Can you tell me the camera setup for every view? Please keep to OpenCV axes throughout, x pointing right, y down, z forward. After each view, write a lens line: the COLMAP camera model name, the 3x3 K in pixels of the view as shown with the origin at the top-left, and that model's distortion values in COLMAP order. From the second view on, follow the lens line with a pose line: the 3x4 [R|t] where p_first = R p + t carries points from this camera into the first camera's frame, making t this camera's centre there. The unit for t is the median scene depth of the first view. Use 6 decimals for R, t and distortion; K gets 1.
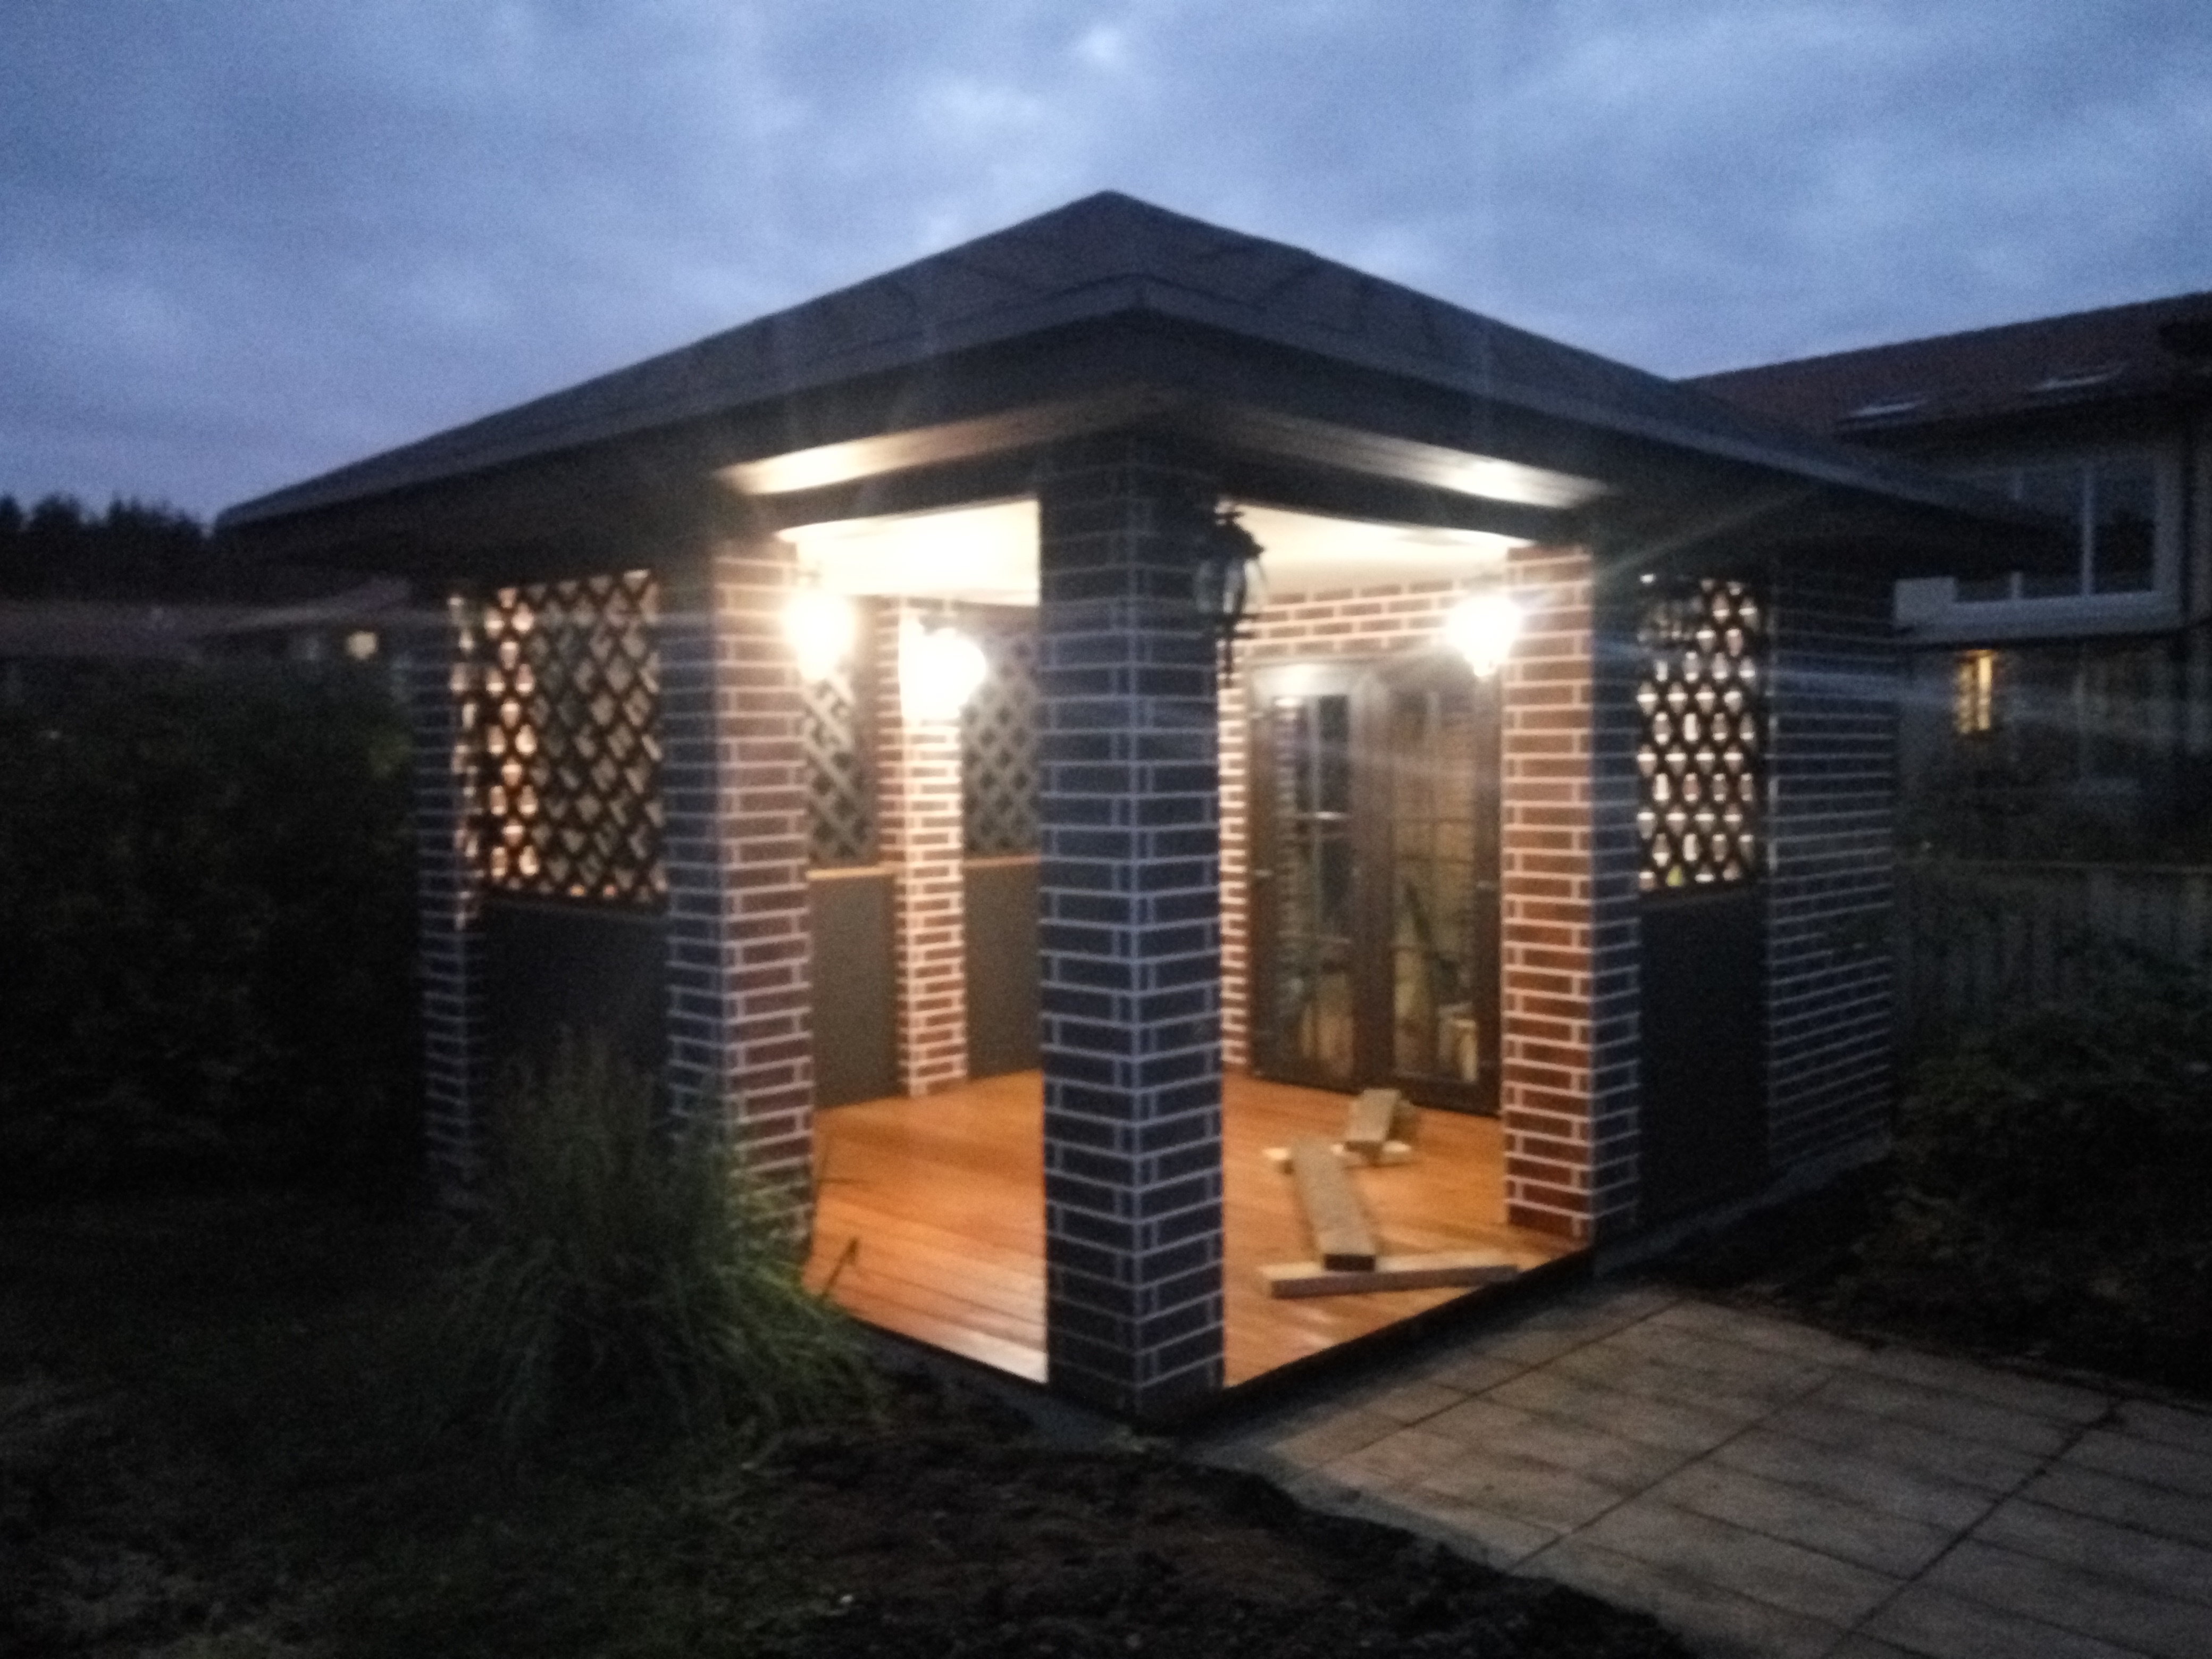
lens RADIAL K [[1747.9, 0, 1096.7], [0, 1747.9, 844.7], [0, 0, 1]] dist [0.105893, -0.105252]
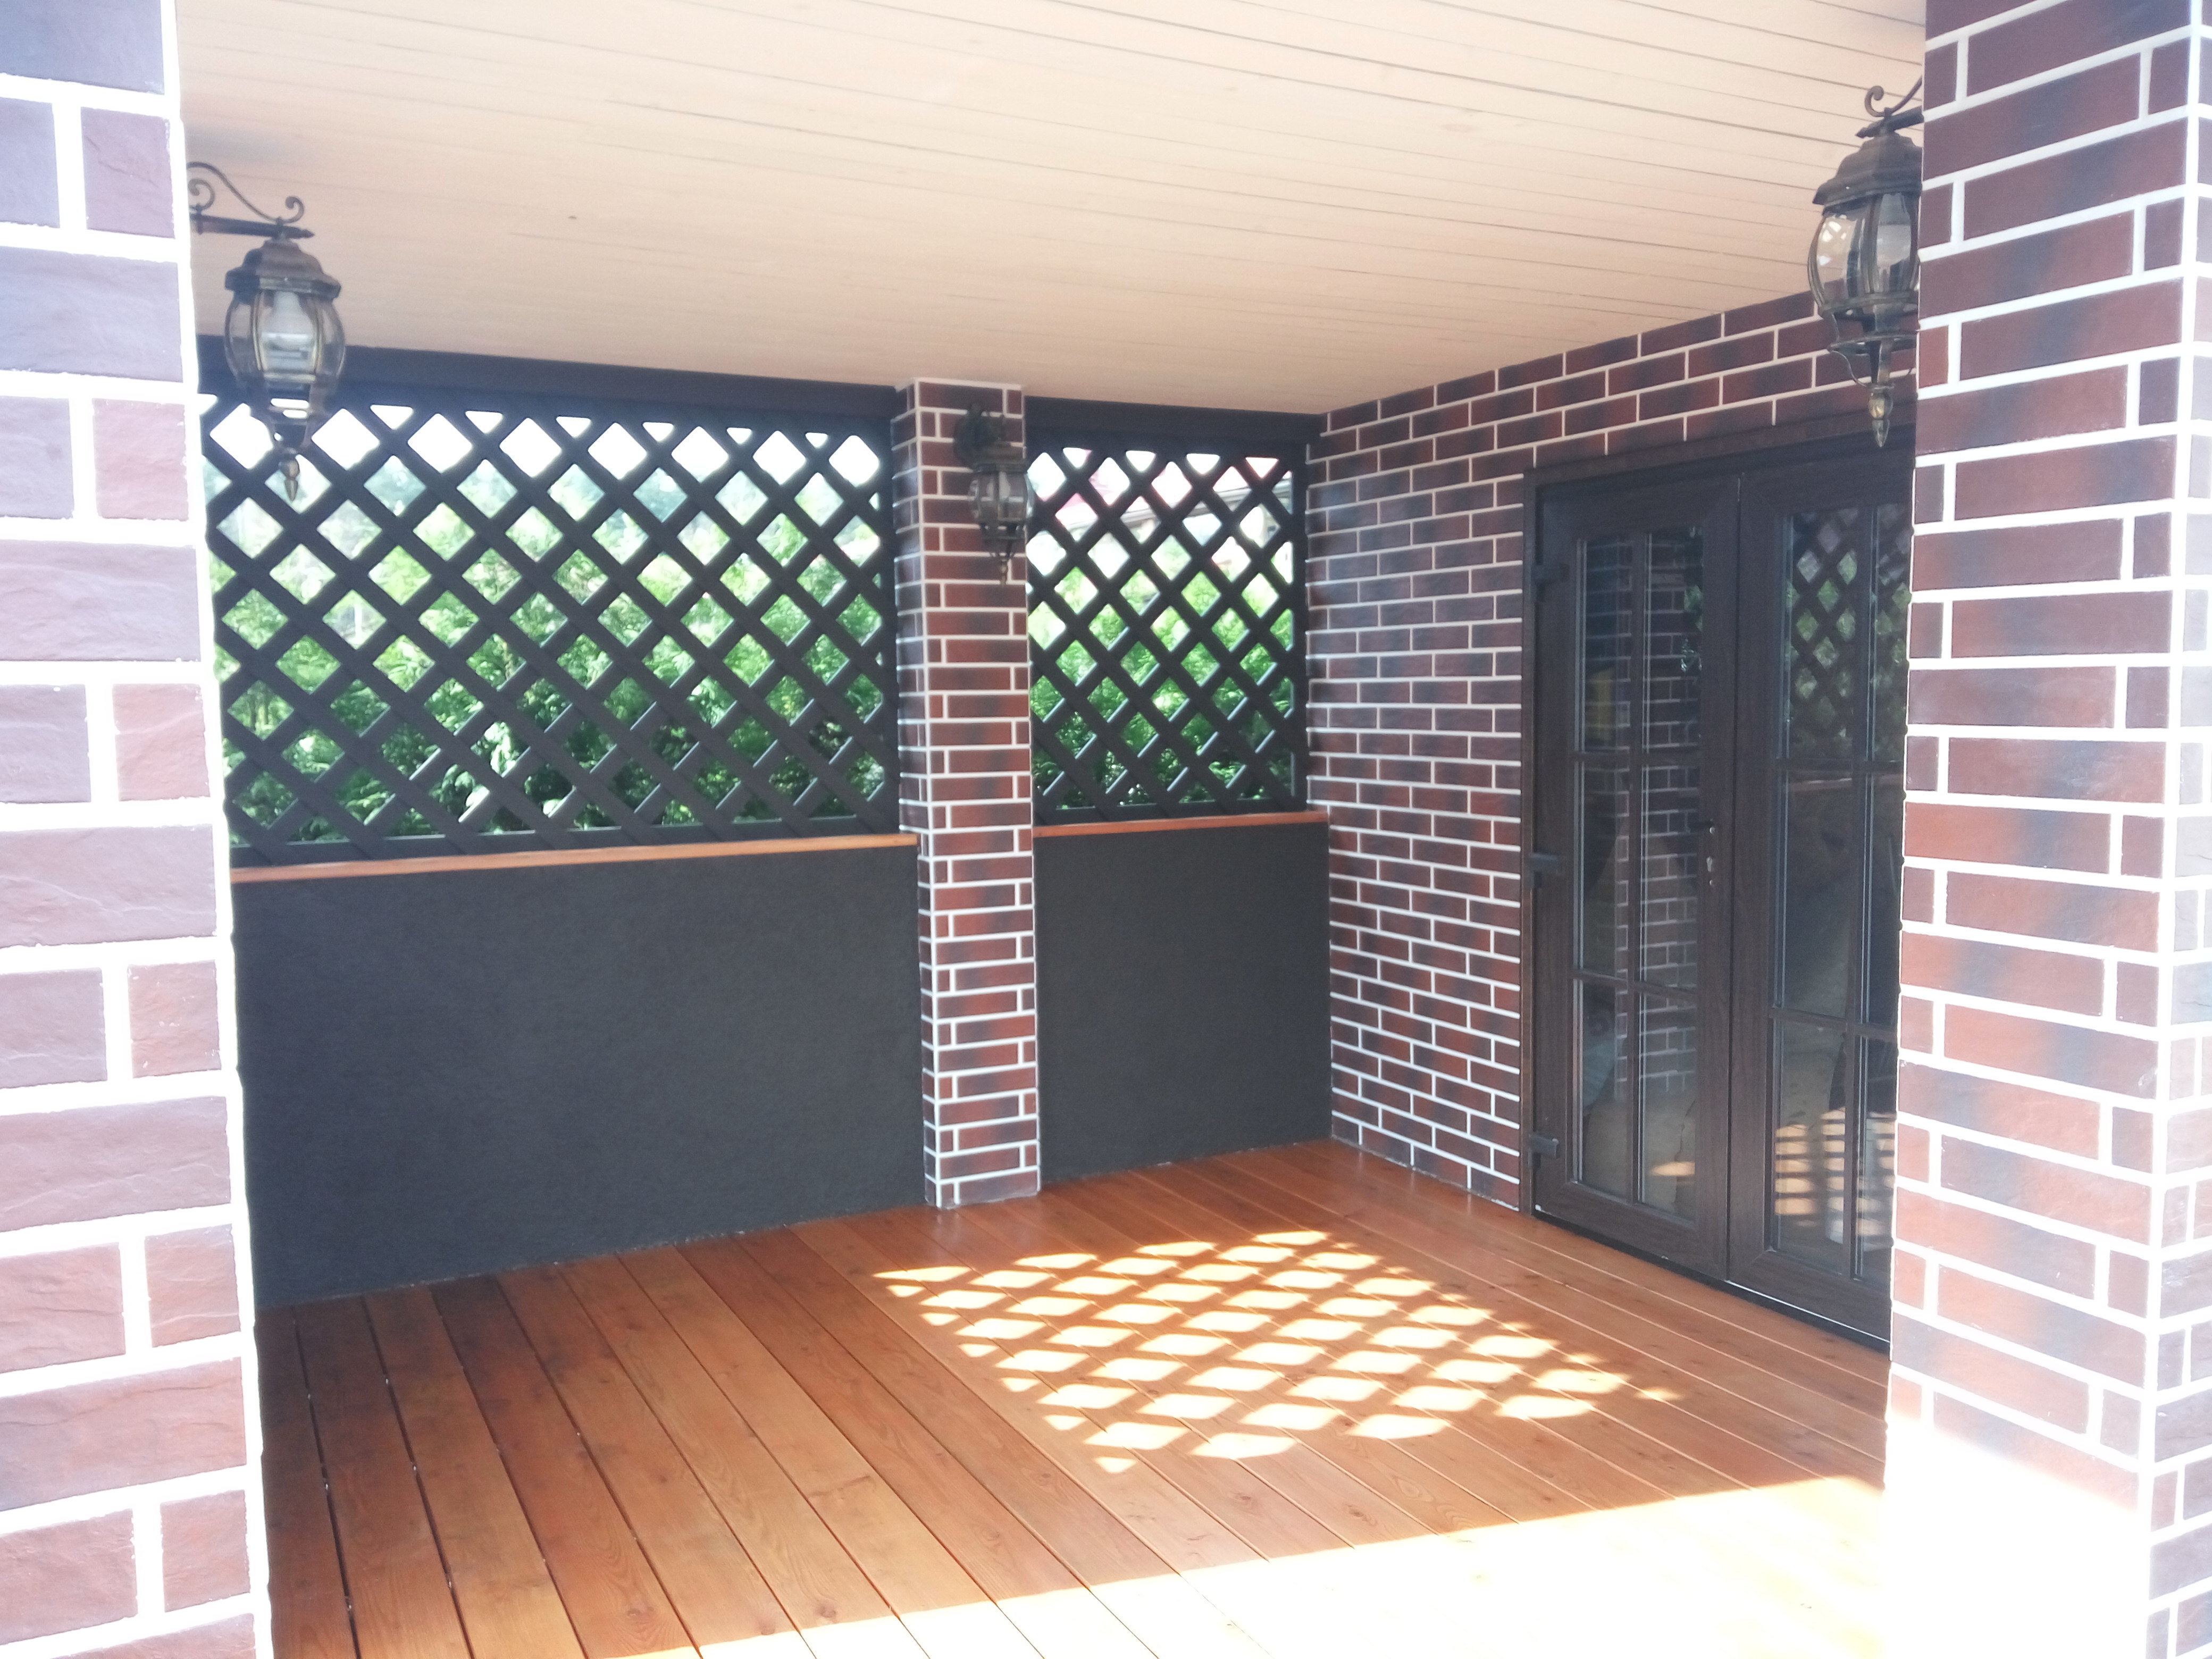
lens RADIAL K [[1747.9, 0, 1096.7], [0, 1747.9, 844.7], [0, 0, 1]] dist [0.105893, -0.105252]
pose [[0.950501, 0.024056, -0.309790, 0.137579], [-0.012057, 0.999103, 0.040587, -0.009307], [0.310488, -0.034843, 0.949938, 0.438199]]
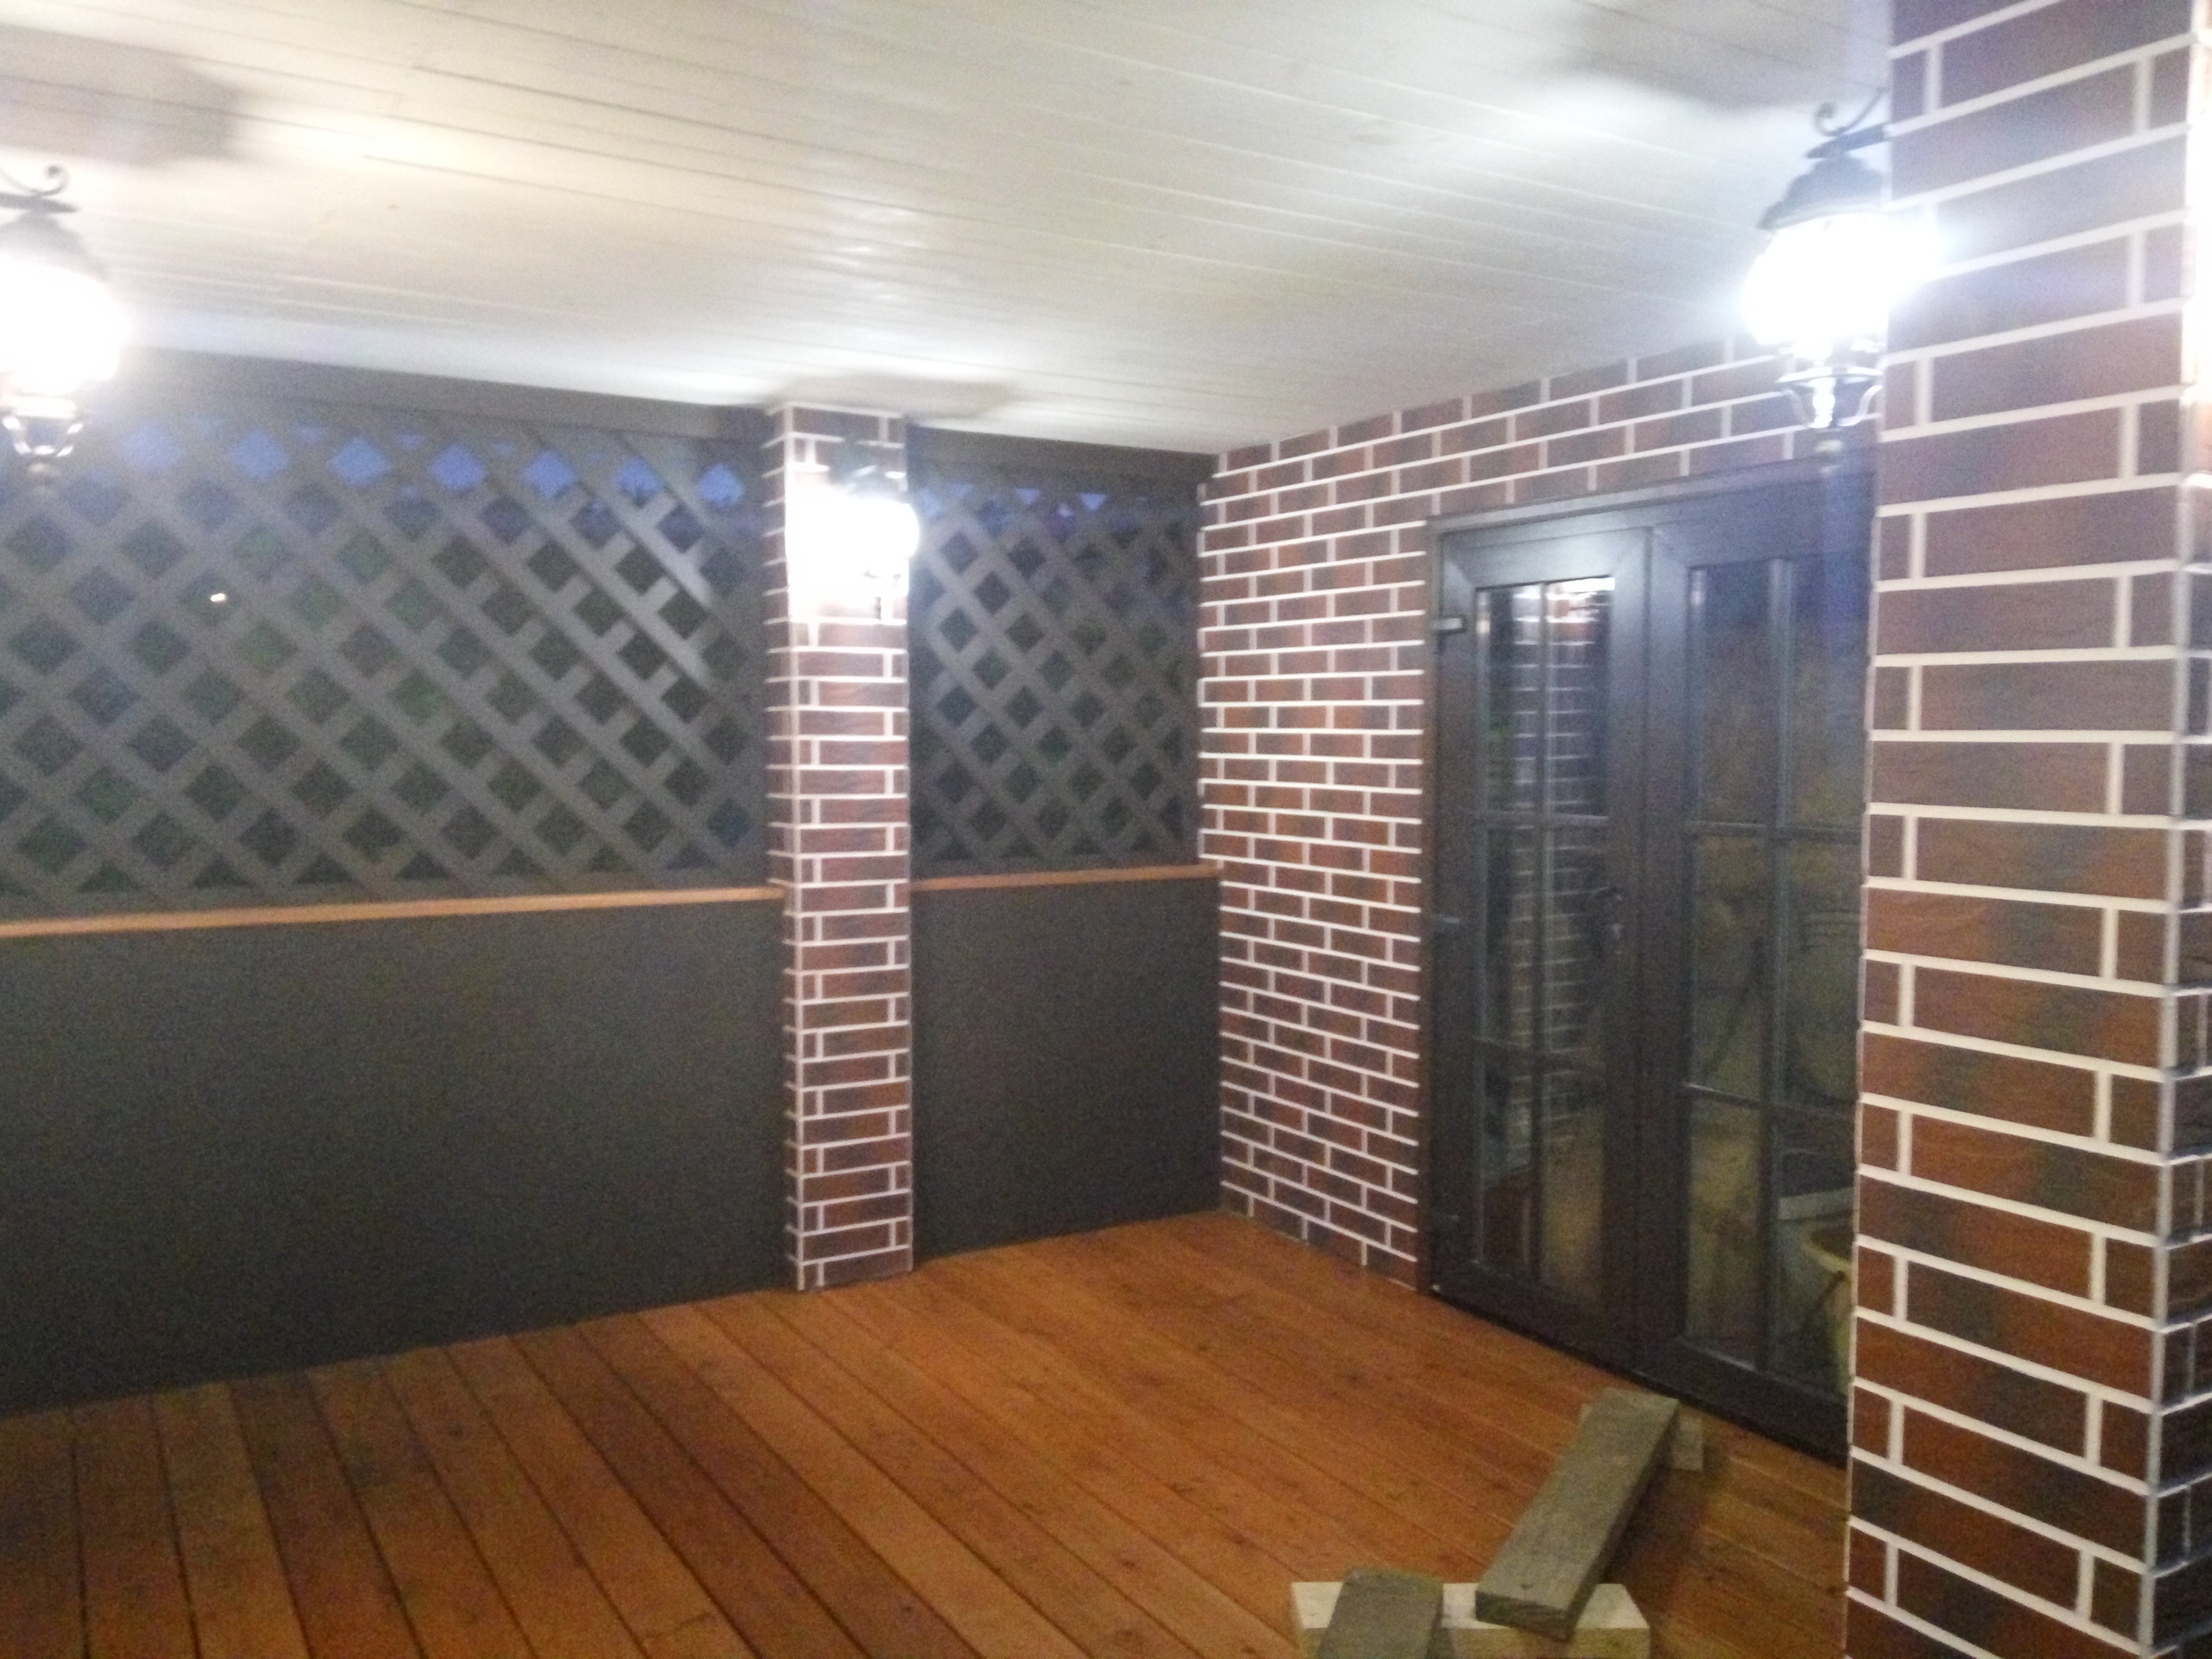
lens RADIAL K [[1747.9, 0, 1096.7], [0, 1747.9, 844.7], [0, 0, 1]] dist [0.105893, -0.105252]
pose [[0.968168, 0.028304, -0.248697, 0.128940], [-0.024983, 0.999552, 0.016497, -0.013491], [0.249053, -0.009759, 0.968441, 0.471832]]
